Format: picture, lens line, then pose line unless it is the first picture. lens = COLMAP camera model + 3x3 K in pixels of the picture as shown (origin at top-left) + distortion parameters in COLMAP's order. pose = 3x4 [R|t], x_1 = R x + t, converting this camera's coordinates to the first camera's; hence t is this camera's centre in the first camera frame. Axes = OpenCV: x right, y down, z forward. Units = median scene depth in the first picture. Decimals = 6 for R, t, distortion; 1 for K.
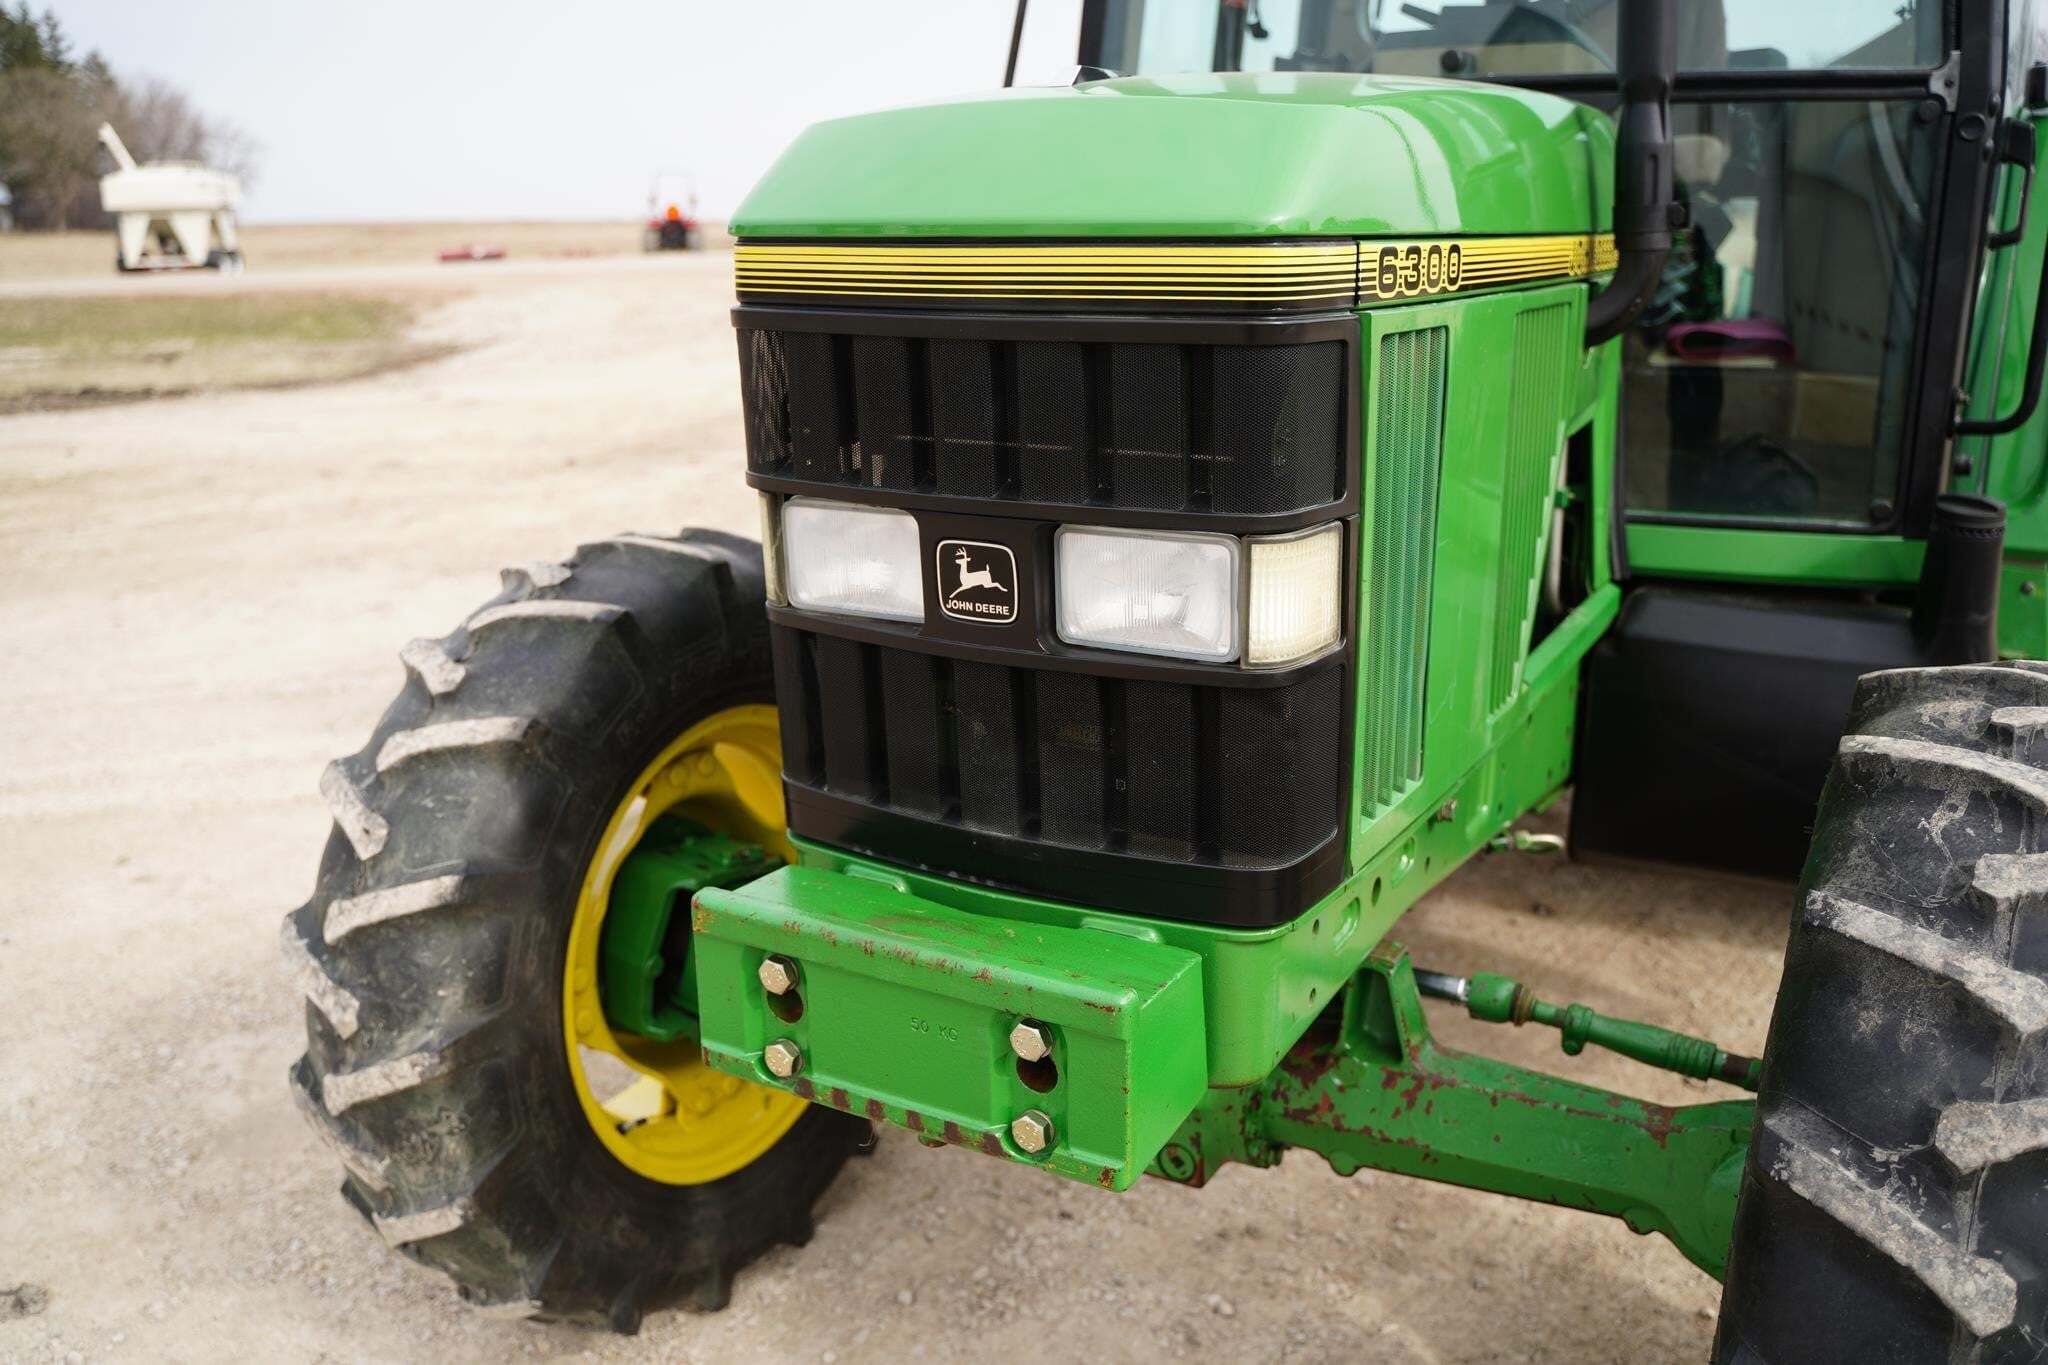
lens RADIAL K [[1665.2, 0, 1019.2], [0, 1665.2, 690.5], [0, 0, 1]] dist [-0.113674, 0.090011]
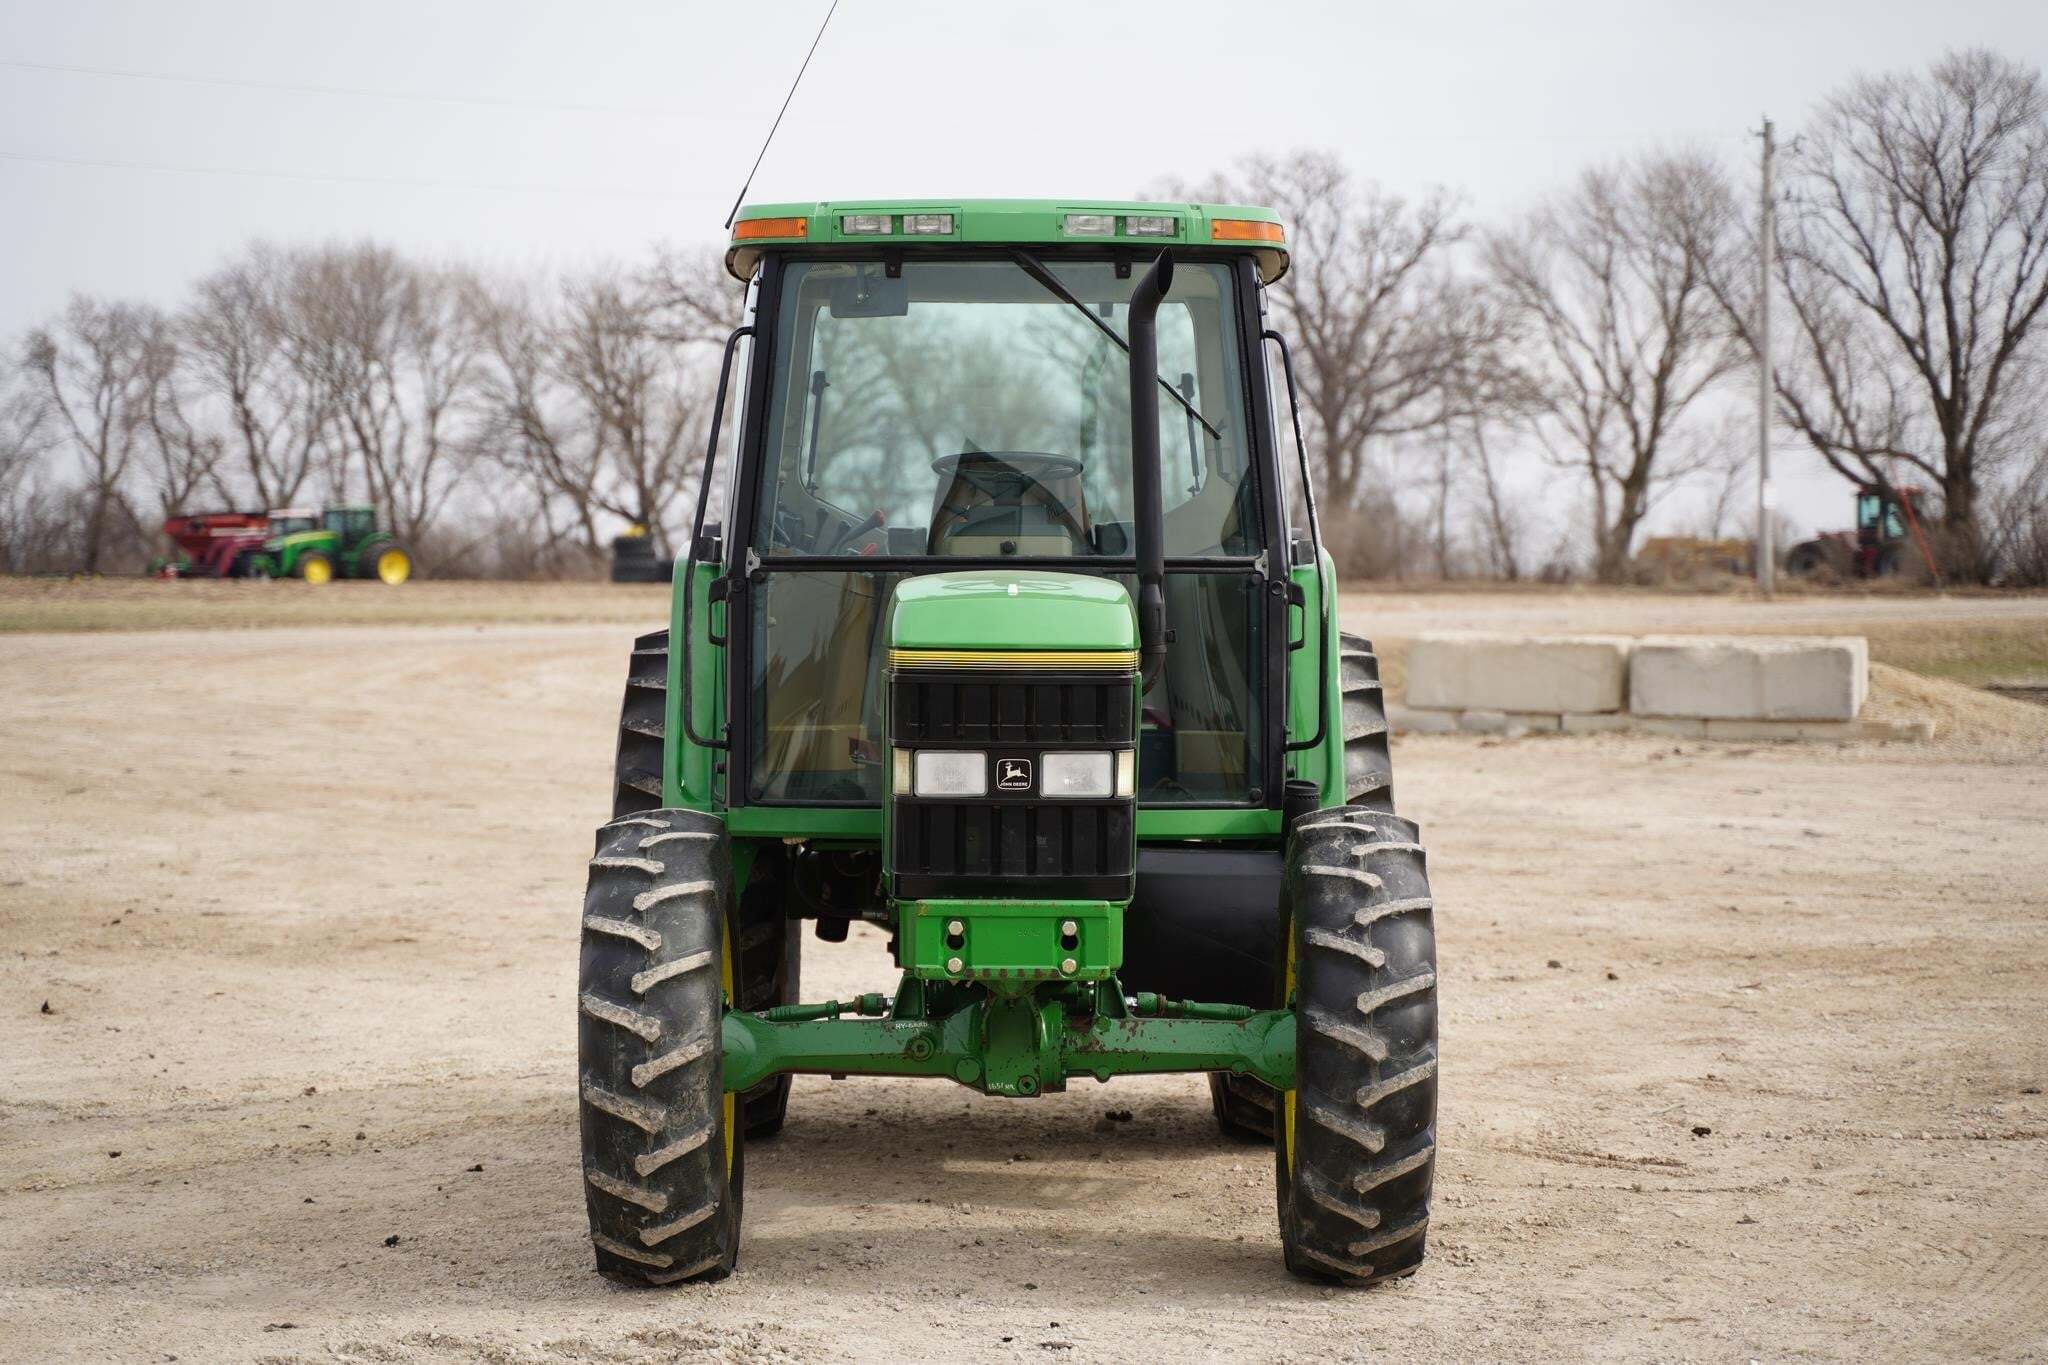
lens RADIAL K [[4250.3, 0, 1026.4], [0, 4250.3, 685.3], [0, 0, 1]] dist [0.184734, 0.000000]
pose [[0.863735, 0.003453, 0.503935, -3.346703], [0.124359, 0.967591, -0.219780, 1.260320], [-0.488361, 0.252501, 0.835312, -4.606946]]
